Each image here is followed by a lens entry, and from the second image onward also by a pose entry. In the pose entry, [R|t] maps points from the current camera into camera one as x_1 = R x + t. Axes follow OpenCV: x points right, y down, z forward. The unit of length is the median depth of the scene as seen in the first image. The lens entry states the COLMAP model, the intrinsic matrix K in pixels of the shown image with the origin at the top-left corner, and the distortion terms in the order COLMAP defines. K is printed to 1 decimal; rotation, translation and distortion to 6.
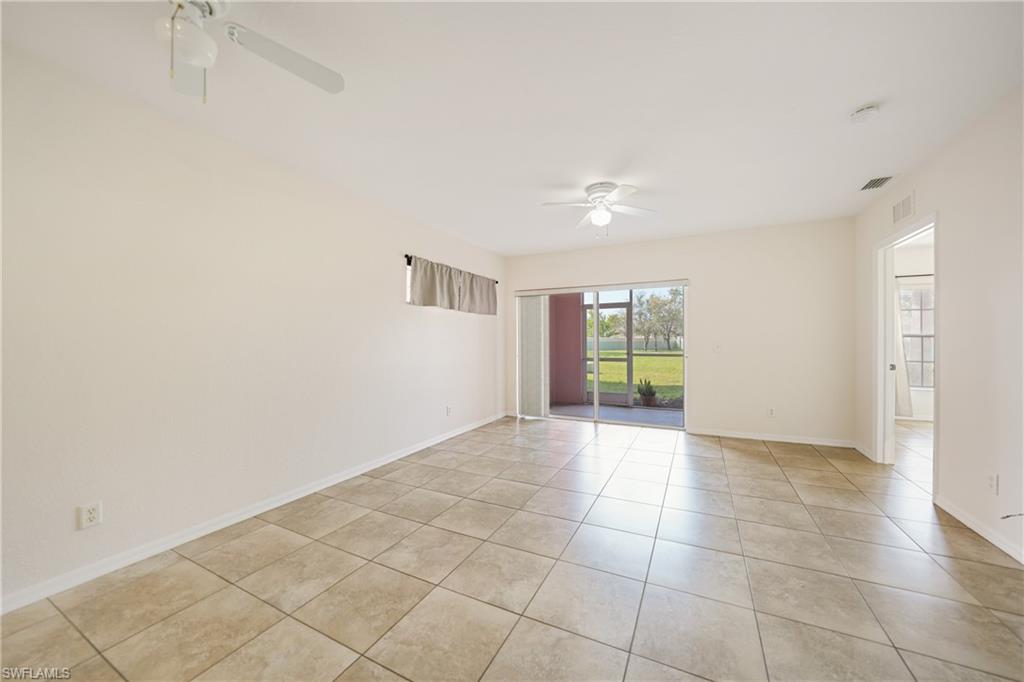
lens RADIAL K [[365.7, 0, 506.2], [0, 365.7, 344.4], [0, 0, 1]] dist [-0.022425, 0.004757]
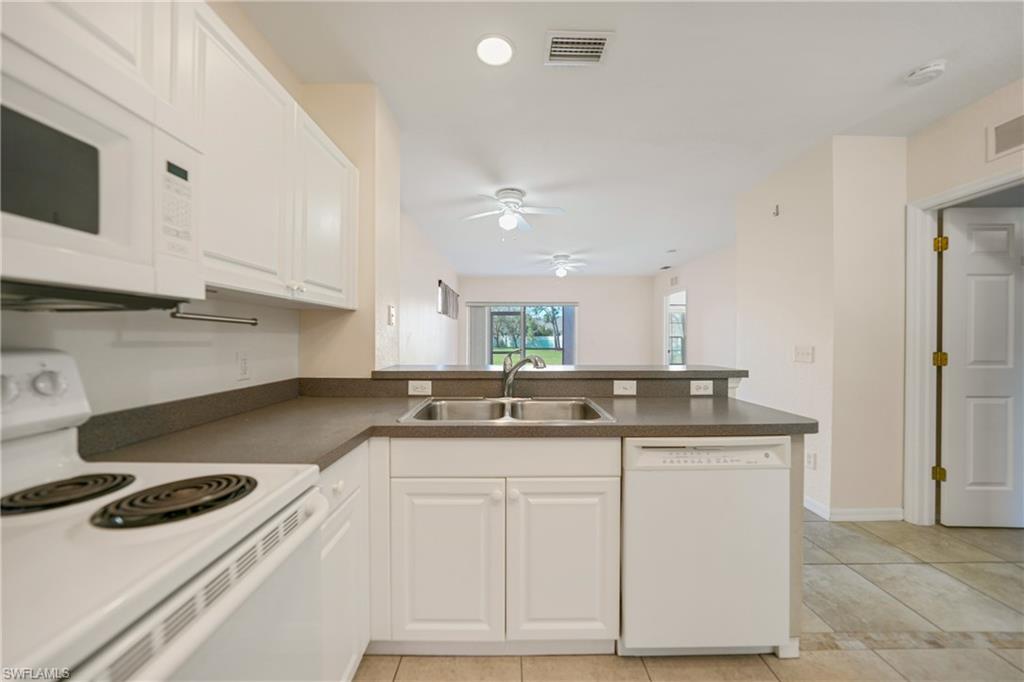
lens RADIAL K [[365.7, 0, 515.6], [0, 365.7, 341.0], [0, 0, 1]] dist [-0.022425, 0.004757]
pose [[0.881188, 0.002640, 0.472758, -0.659908], [-0.000583, 0.999990, -0.004497, 0.006050], [-0.472765, 0.003687, 0.881181, -0.423511]]
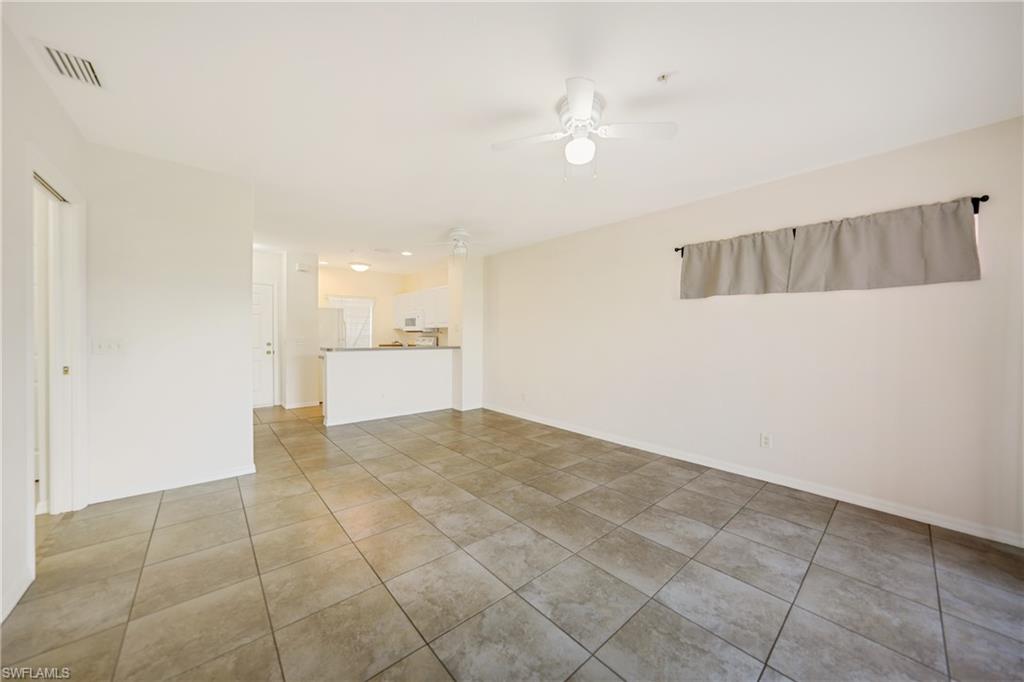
lens RADIAL K [[365.7, 0, 522.2], [0, 365.7, 334.5], [0, 0, 1]] dist [-0.022425, 0.004757]
pose [[-0.351450, 0.003297, -0.936201, 0.733933], [-0.013960, 0.999864, 0.008761, -0.022069], [0.936103, 0.016148, -0.351356, 0.910806]]
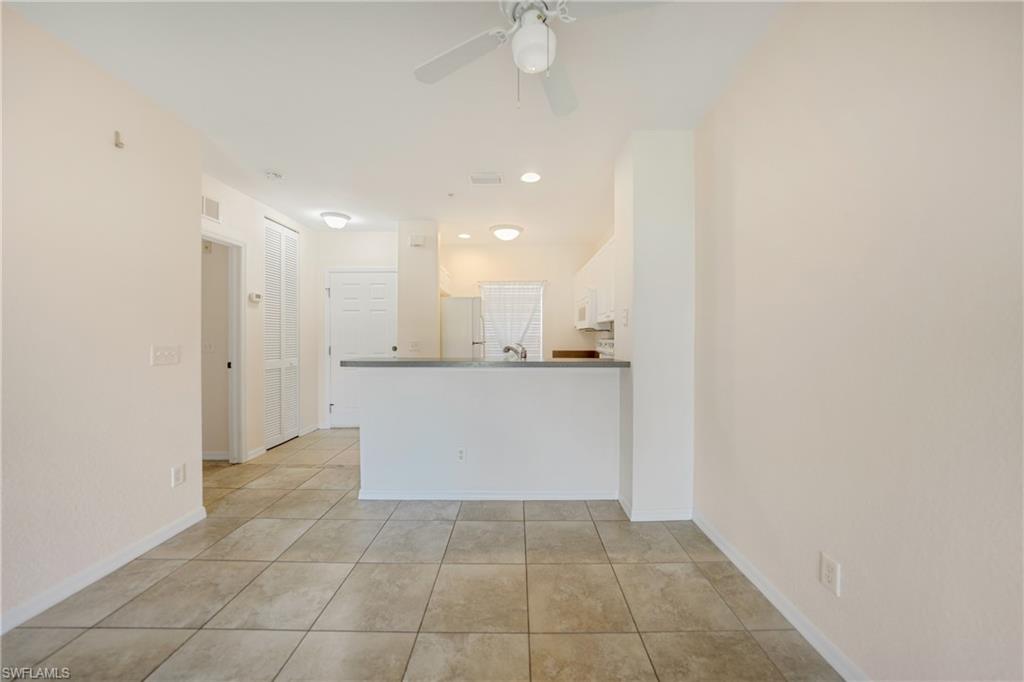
lens RADIAL K [[365.7, 0, 515.3], [0, 365.7, 337.8], [0, 0, 1]] dist [-0.022425, 0.004757]
pose [[-0.890944, 0.007553, -0.454050, -0.114494], [-0.000716, 0.999837, 0.018037, -0.009713], [0.454112, 0.016395, -0.890794, 0.613754]]
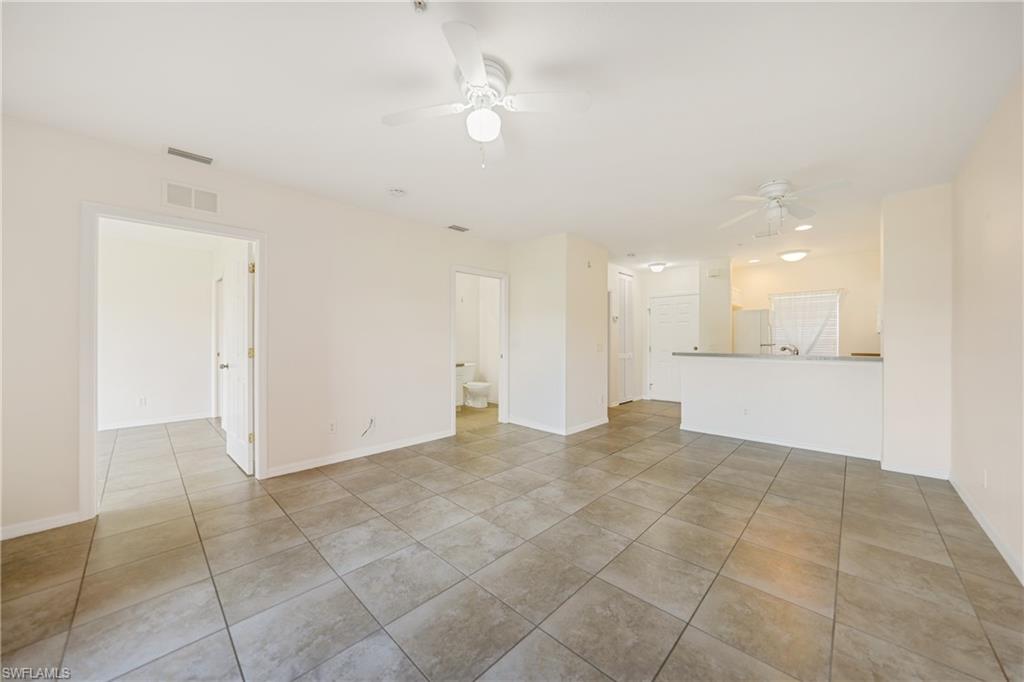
lens RADIAL K [[365.7, 0, 504.8], [0, 365.7, 337.9], [0, 0, 1]] dist [-0.022425, 0.004757]
pose [[-0.955780, 0.007520, 0.293986, 0.044849], [0.009602, 0.999938, 0.005640, -0.019055], [-0.293925, 0.008213, -0.955793, 1.234494]]
